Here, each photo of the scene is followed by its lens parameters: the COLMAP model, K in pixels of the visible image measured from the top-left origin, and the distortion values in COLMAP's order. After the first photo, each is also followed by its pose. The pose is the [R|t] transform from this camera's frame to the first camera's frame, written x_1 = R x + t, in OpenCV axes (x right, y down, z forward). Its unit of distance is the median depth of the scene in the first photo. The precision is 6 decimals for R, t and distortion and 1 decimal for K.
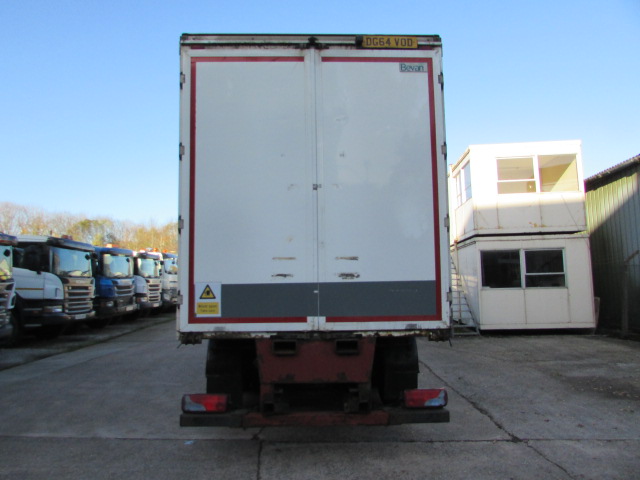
lens RADIAL K [[457.6, 0, 320.0], [0, 457.6, 240.0], [0, 0, 1]] dist [-0.021144, 0.001261]
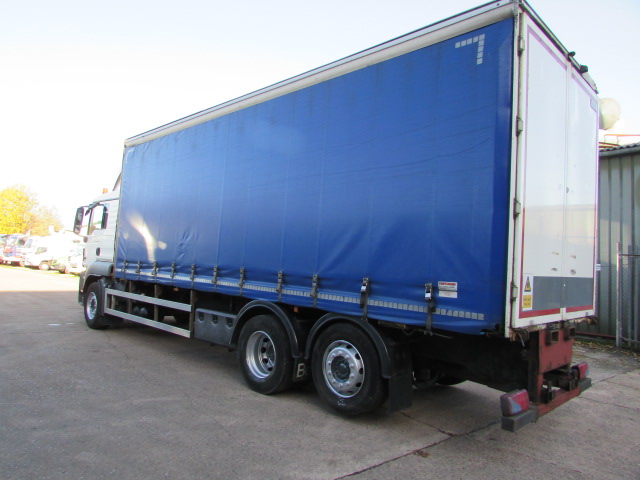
lens RADIAL K [[457.6, 0, 320.0], [0, 457.6, 240.0], [0, 0, 1]] dist [-0.021144, 0.001261]
pose [[0.721214, 0.083583, 0.687652, -1.176782], [-0.118655, 0.992928, 0.003757, 0.069221], [-0.682475, -0.084303, 0.726031, 0.608151]]
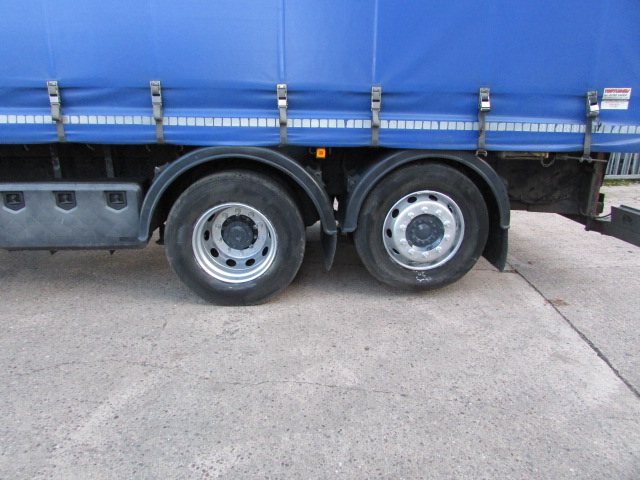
lens RADIAL K [[457.6, 0, 320.0], [0, 457.6, 240.0], [0, 0, 1]] dist [-0.021144, 0.001261]
pose [[-0.015128, -0.287722, 0.957594, -1.063208], [-0.098722, 0.953454, 0.284919, 0.200078], [-0.995000, -0.090225, -0.042829, 1.593503]]
